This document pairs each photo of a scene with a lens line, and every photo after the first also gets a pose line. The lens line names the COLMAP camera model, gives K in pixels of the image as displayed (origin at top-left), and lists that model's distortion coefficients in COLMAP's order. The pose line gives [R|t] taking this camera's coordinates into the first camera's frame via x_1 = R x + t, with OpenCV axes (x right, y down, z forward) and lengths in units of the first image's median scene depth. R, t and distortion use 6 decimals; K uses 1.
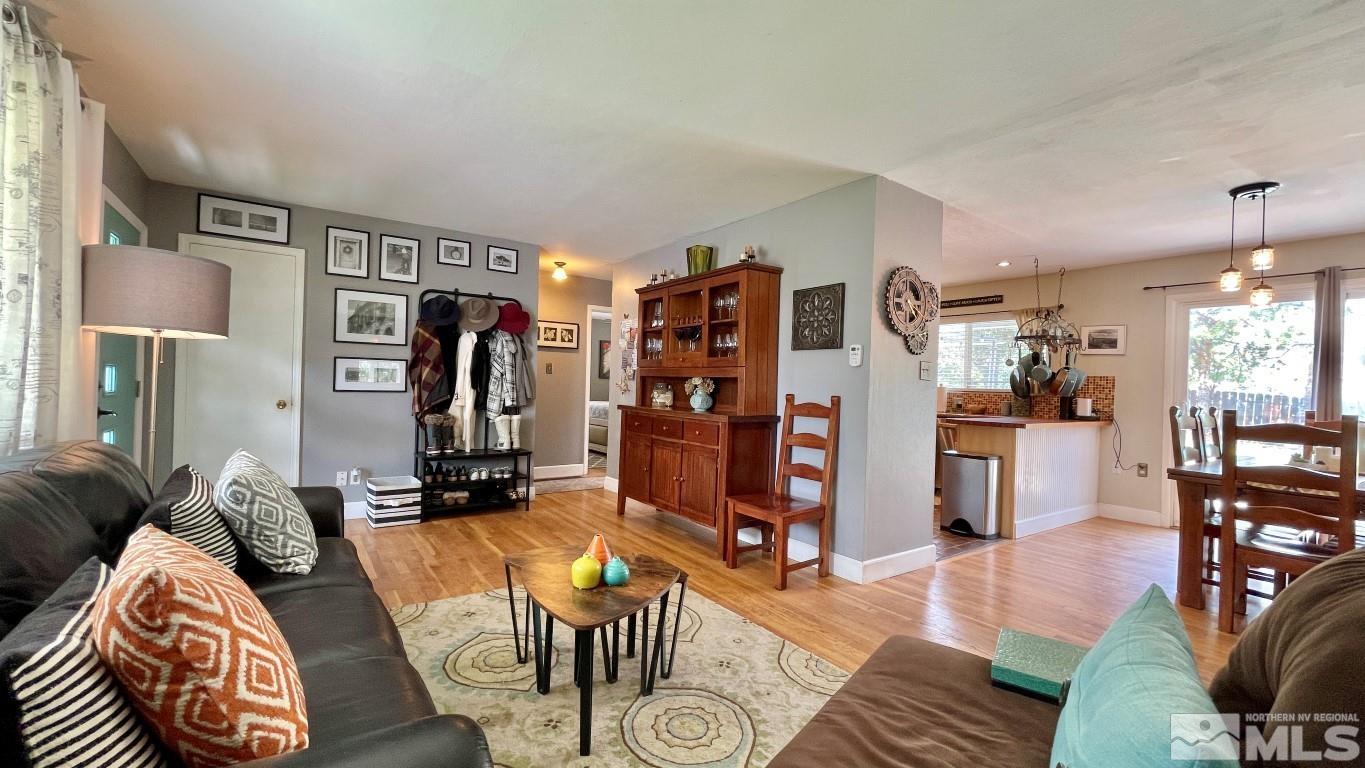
lens RADIAL K [[558.7, 0, 677.1], [0, 558.7, 383.9], [0, 0, 1]] dist [-0.001823, 0.000394]
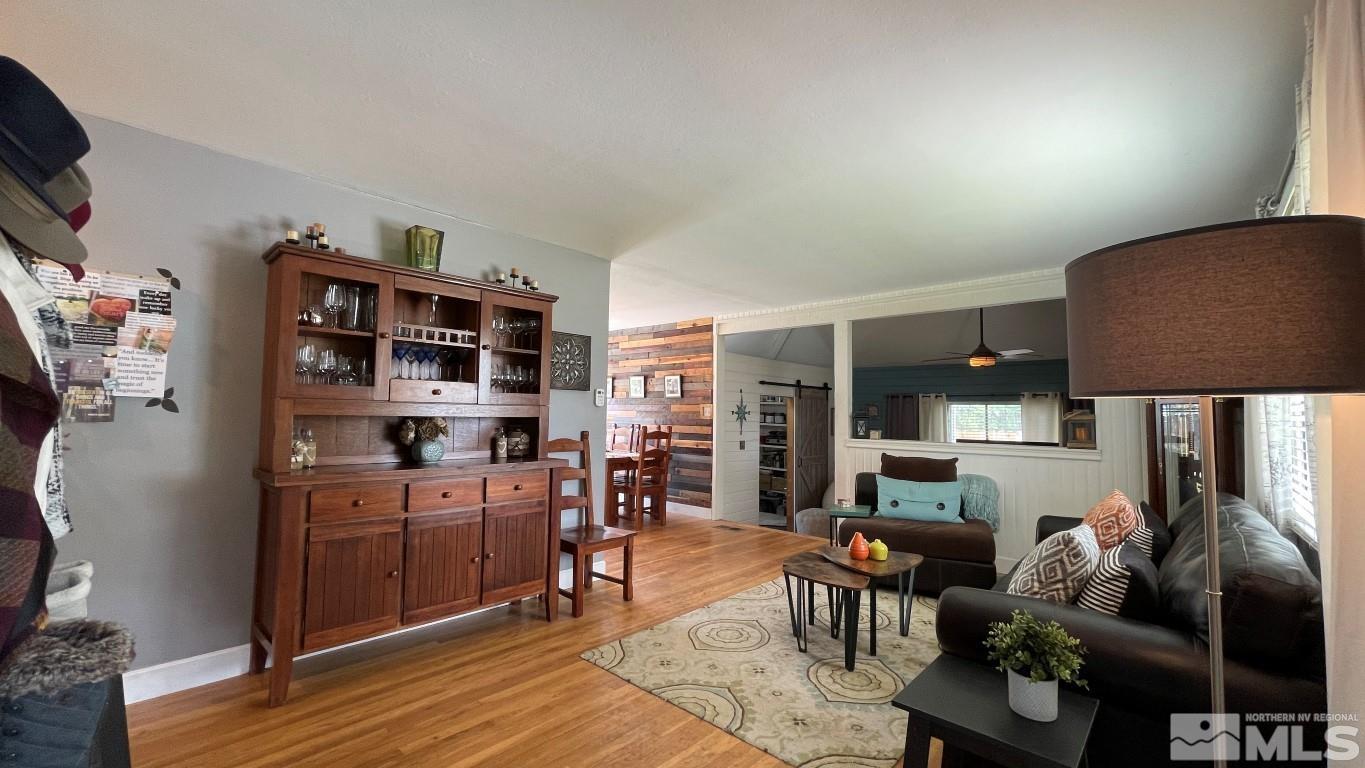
lens RADIAL K [[558.7, 0, 670.4], [0, 558.7, 381.1], [0, 0, 1]] dist [-0.001823, 0.000394]
pose [[-0.209356, 0.022384, 0.977583, -1.009773], [-0.020407, 0.999420, -0.027254, -0.060790], [-0.977627, -0.025655, -0.208778, 1.197699]]
